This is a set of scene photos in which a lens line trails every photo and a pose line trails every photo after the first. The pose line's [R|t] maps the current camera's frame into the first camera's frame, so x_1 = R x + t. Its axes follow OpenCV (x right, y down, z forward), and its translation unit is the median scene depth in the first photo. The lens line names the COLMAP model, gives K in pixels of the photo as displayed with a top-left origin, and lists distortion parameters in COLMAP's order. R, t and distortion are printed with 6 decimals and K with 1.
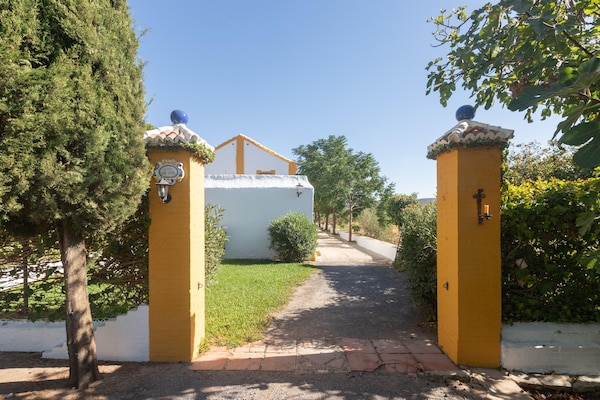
lens RADIAL K [[262.6, 0, 301.6], [0, 262.6, 205.8], [0, 0, 1]] dist [0.002601, 0.001217]
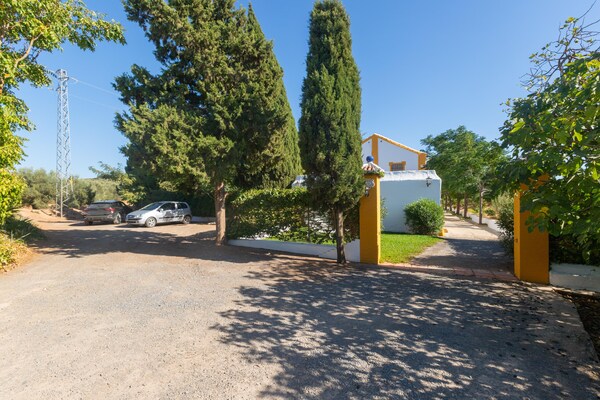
lens RADIAL K [[262.6, 0, 301.2], [0, 262.6, 194.8], [0, 0, 1]] dist [0.002601, 0.001217]
pose [[0.896079, -0.006197, -0.443852, 0.003187], [0.016040, 0.999702, 0.018425, -0.027469], [0.443605, -0.023629, 0.895911, -0.464148]]
